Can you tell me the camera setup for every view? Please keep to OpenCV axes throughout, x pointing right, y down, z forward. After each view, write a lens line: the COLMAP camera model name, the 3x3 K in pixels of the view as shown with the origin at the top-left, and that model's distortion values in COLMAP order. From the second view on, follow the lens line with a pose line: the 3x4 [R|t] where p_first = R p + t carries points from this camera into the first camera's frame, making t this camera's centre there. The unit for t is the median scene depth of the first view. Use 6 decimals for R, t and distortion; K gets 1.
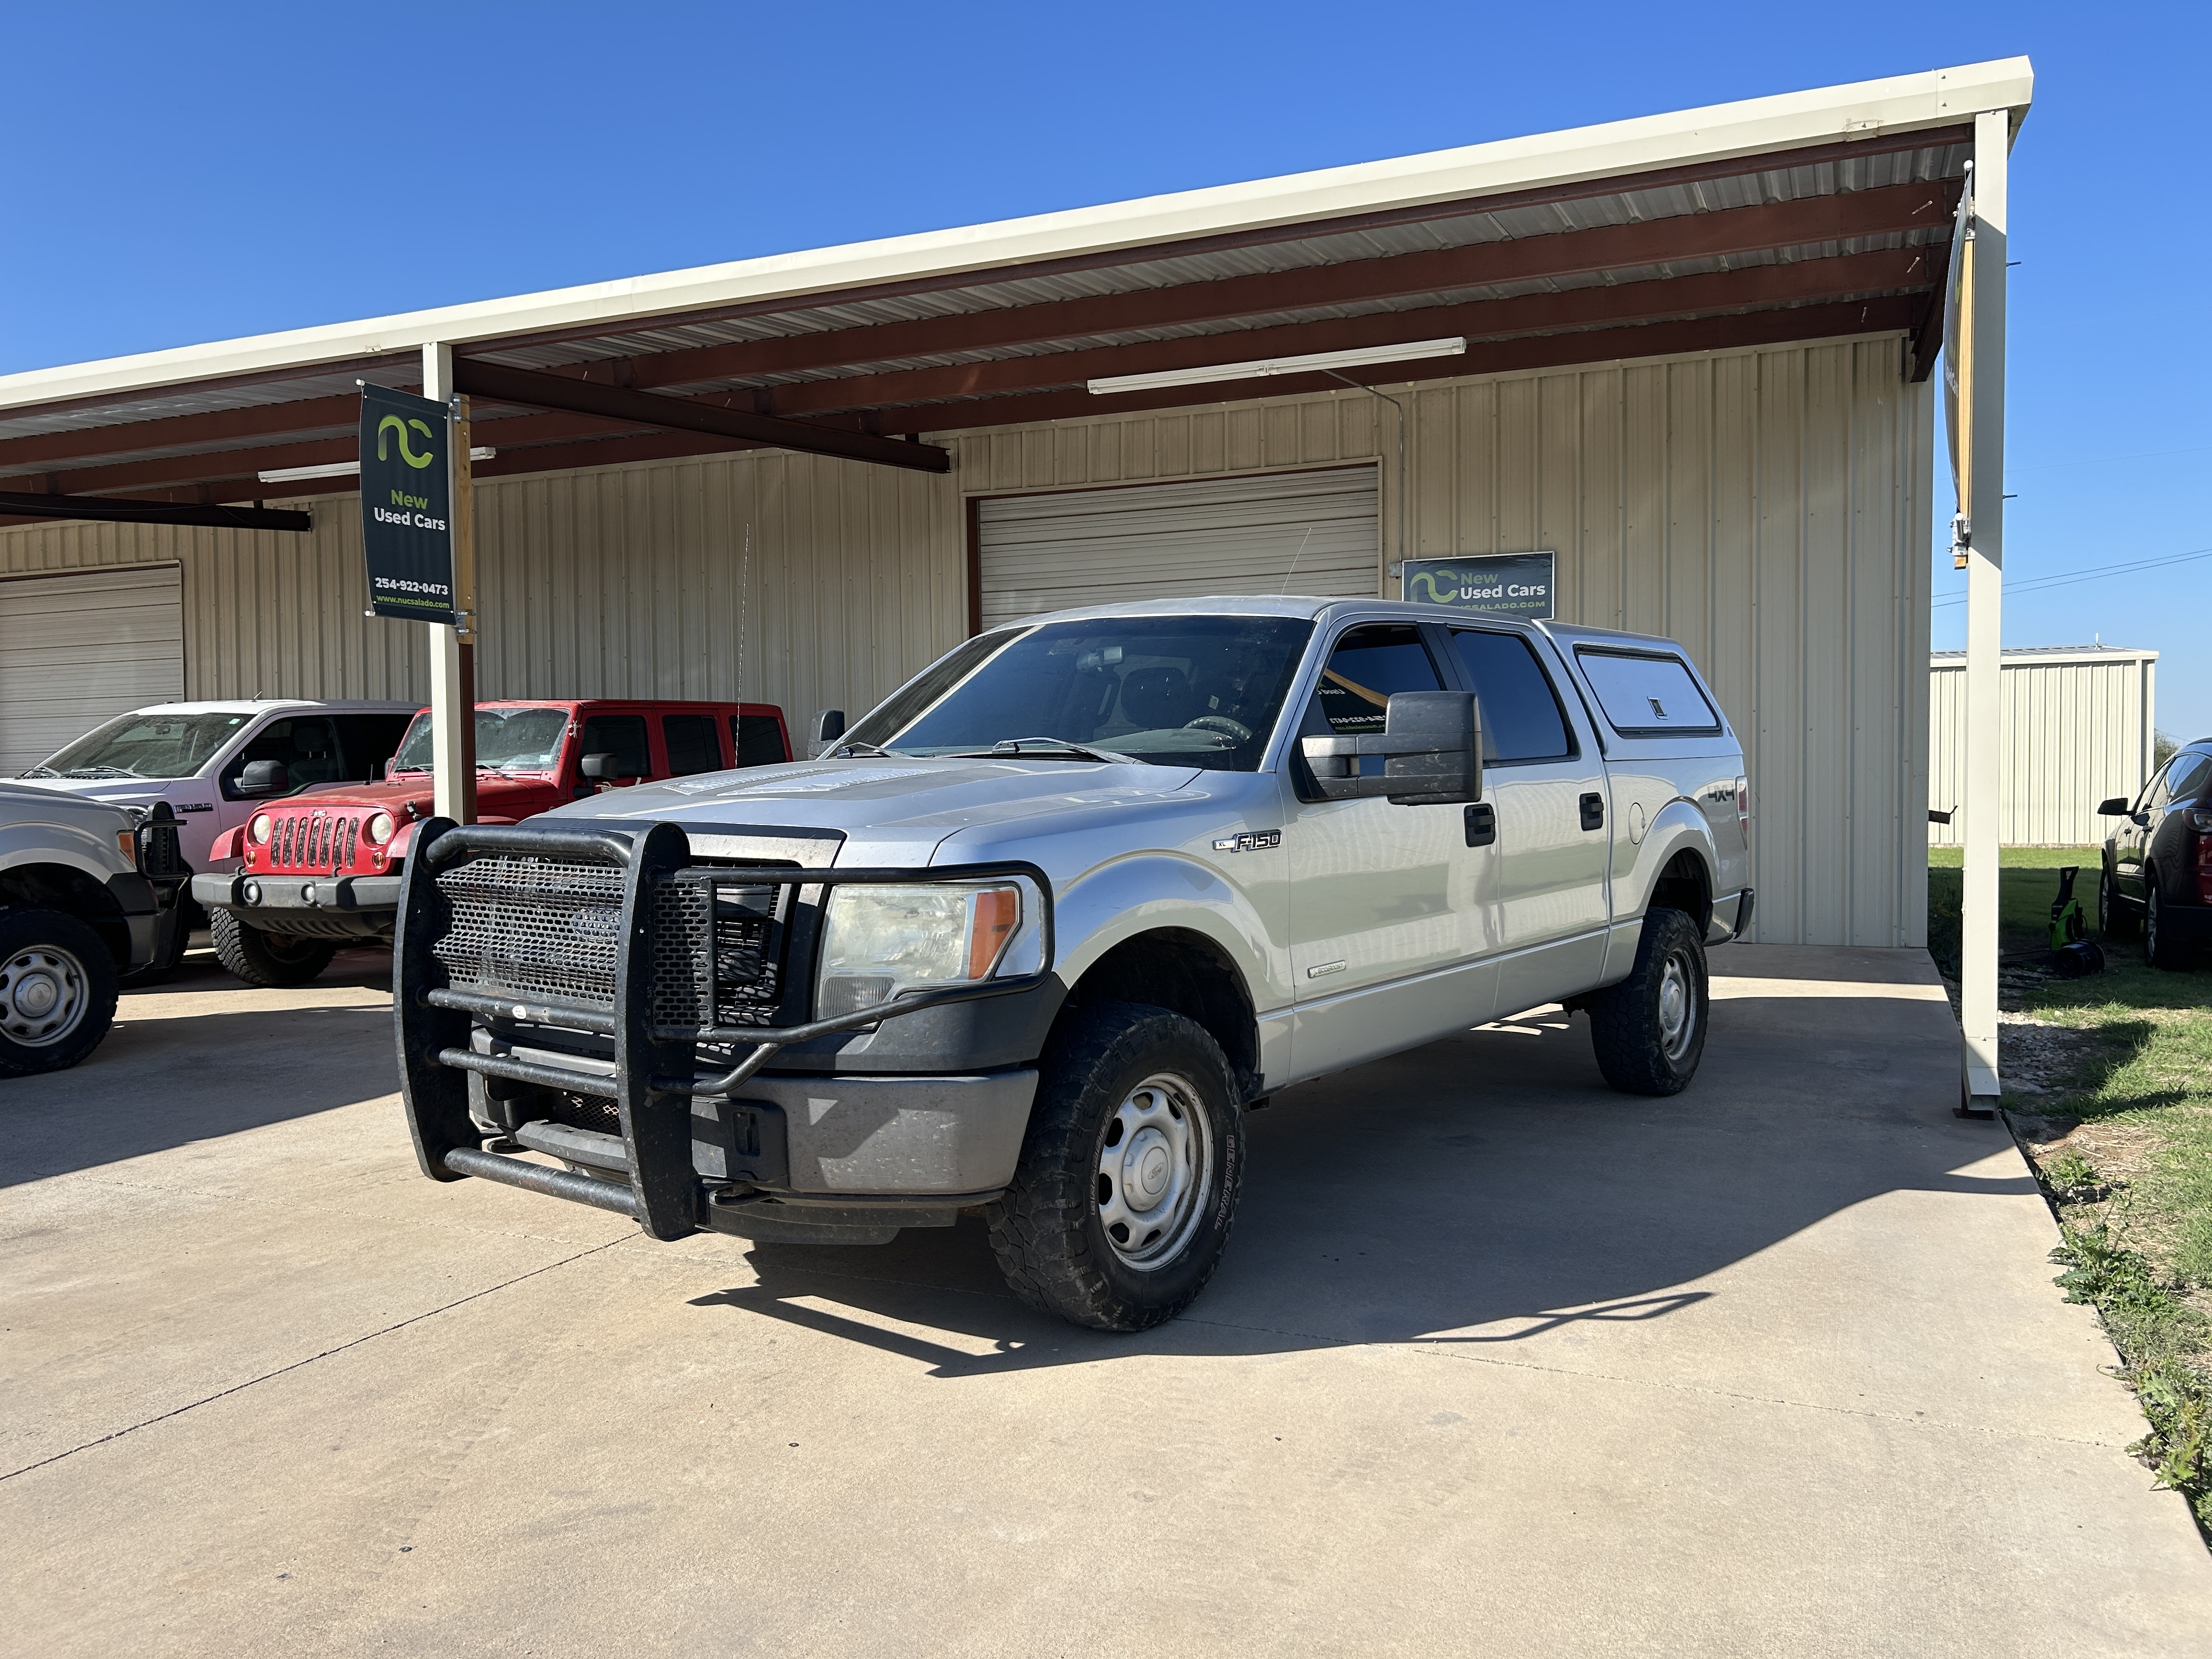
lens RADIAL K [[1662.5, 0, 1106.8], [0, 1662.5, 832.0], [0, 0, 1]] dist [0.049065, -0.052755]
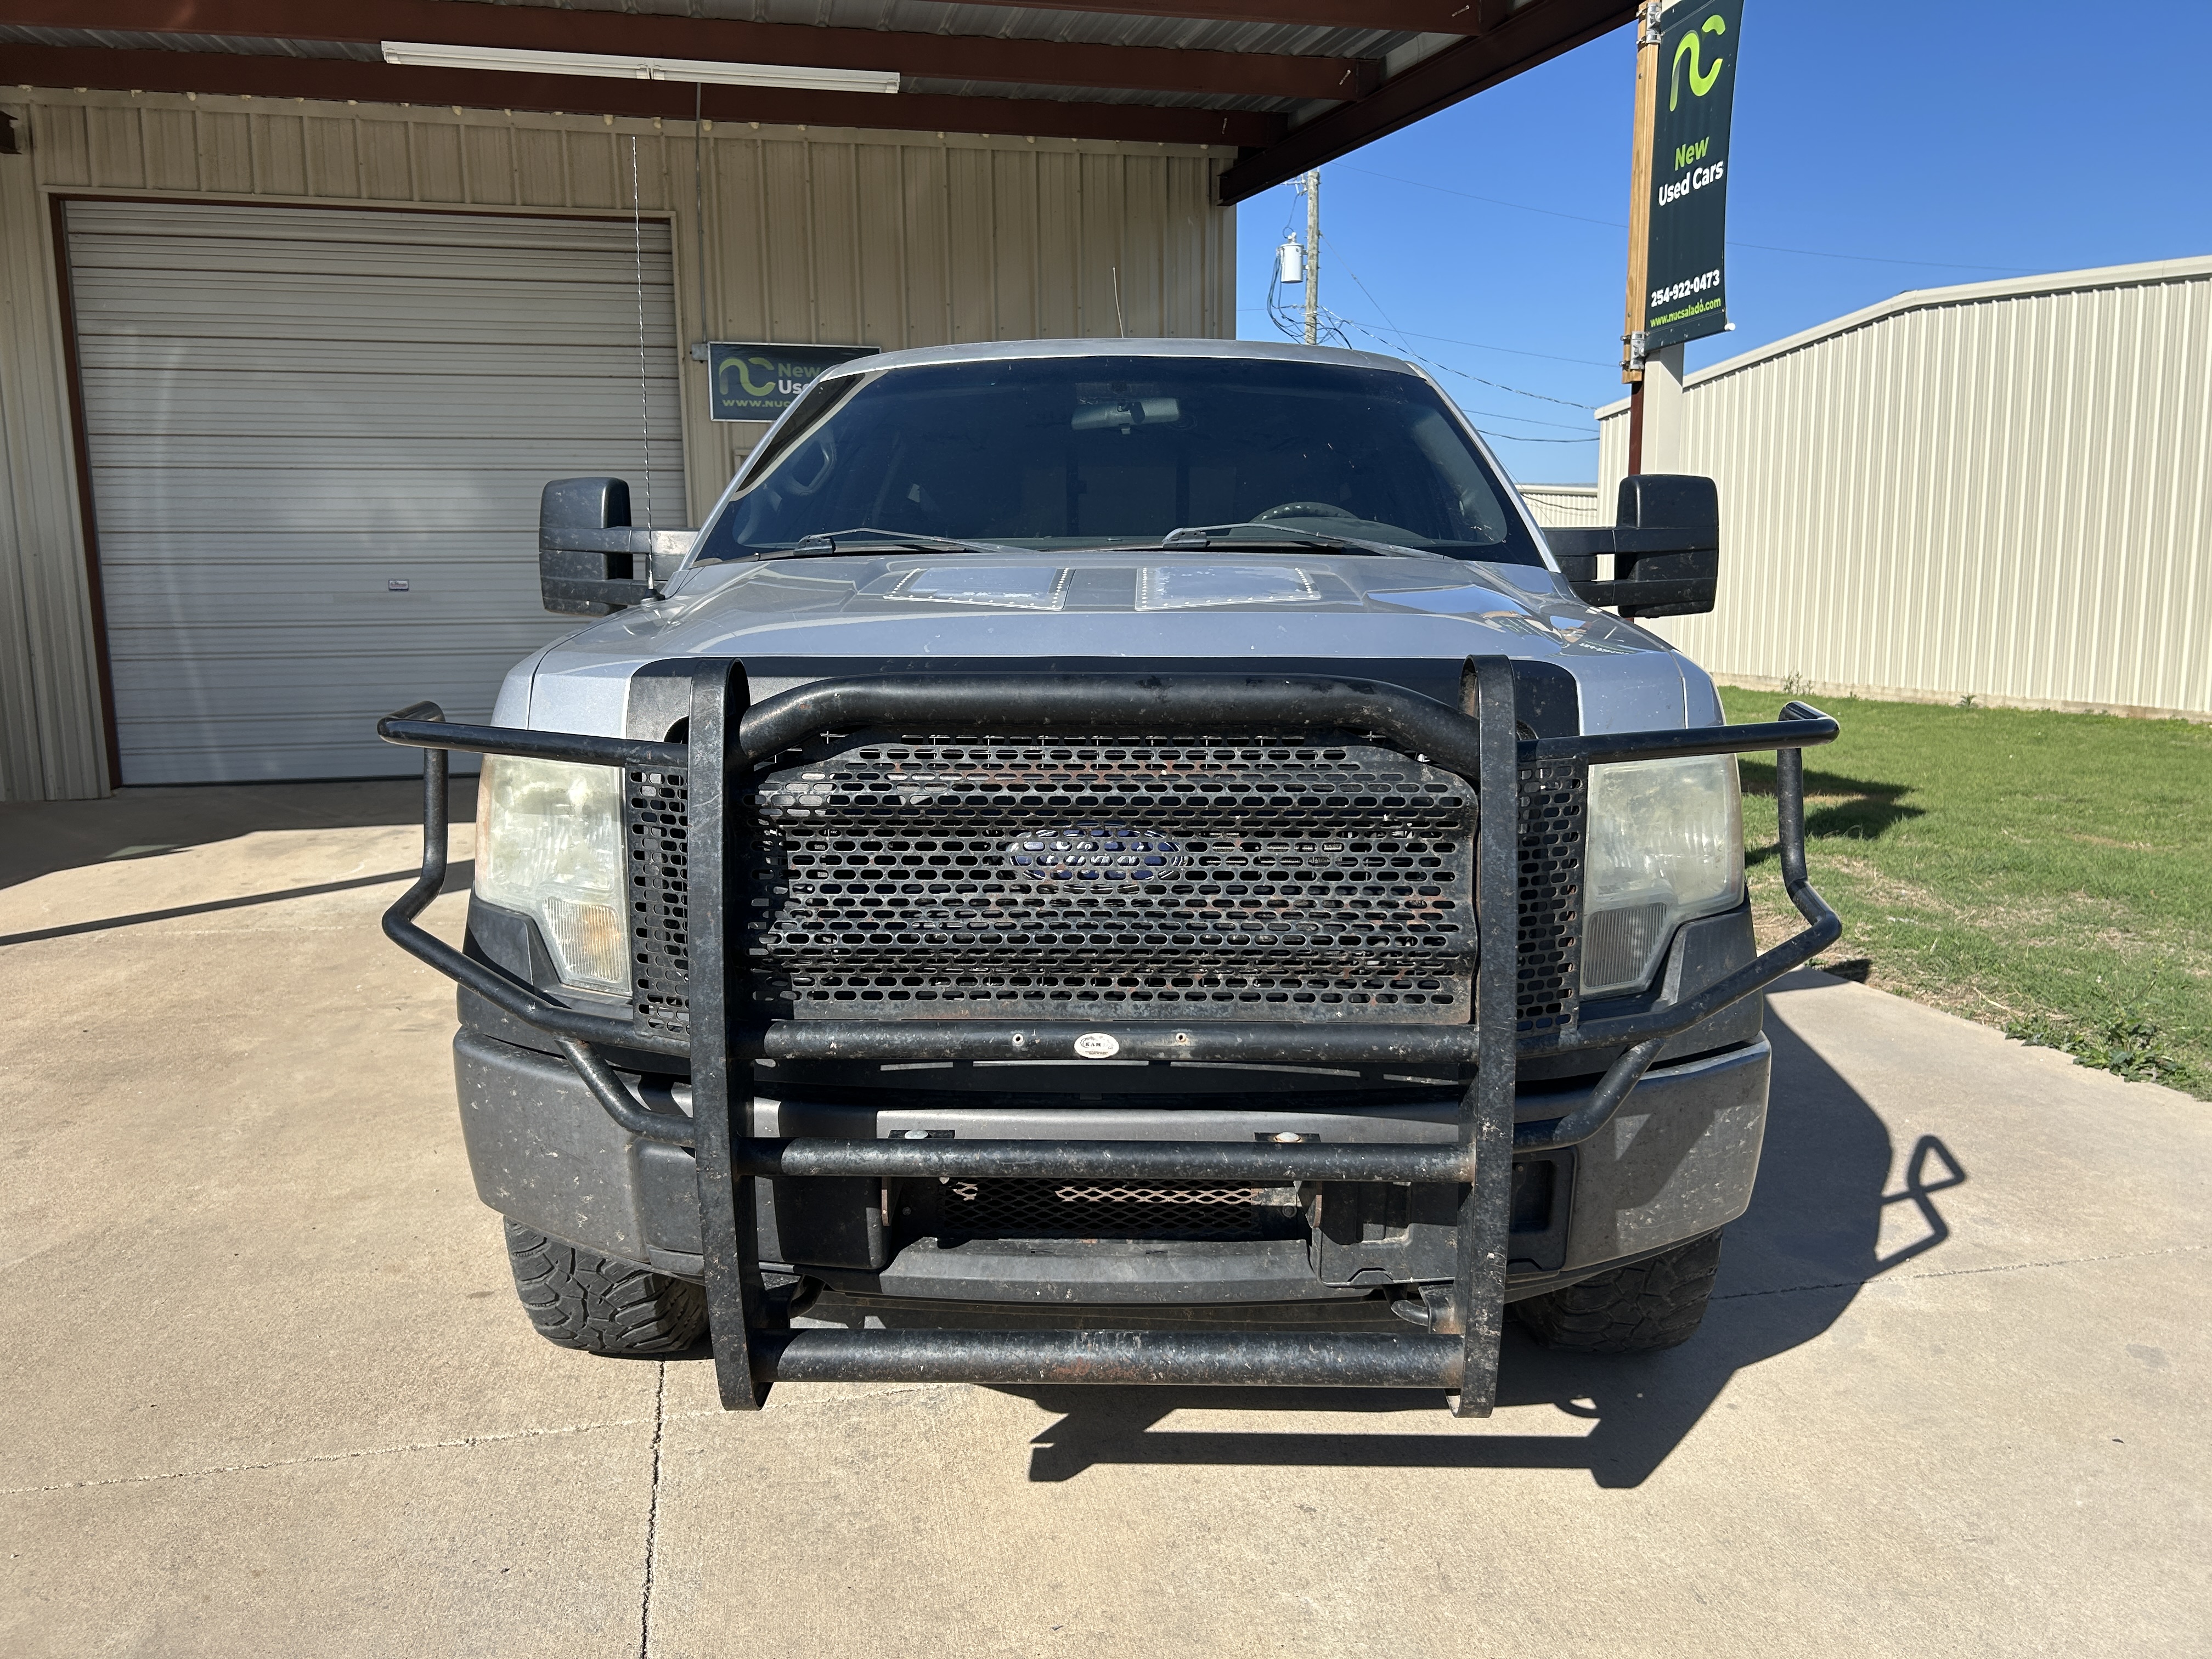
lens RADIAL K [[1662.5, 0, 1097.1], [0, 1662.5, 839.2], [0, 0, 1]] dist [0.049065, -0.052755]
pose [[0.809040, -0.085856, 0.581450, -0.185542], [0.023626, 0.993224, 0.113785, -0.002828], [-0.587279, -0.078319, 0.805586, 0.178251]]
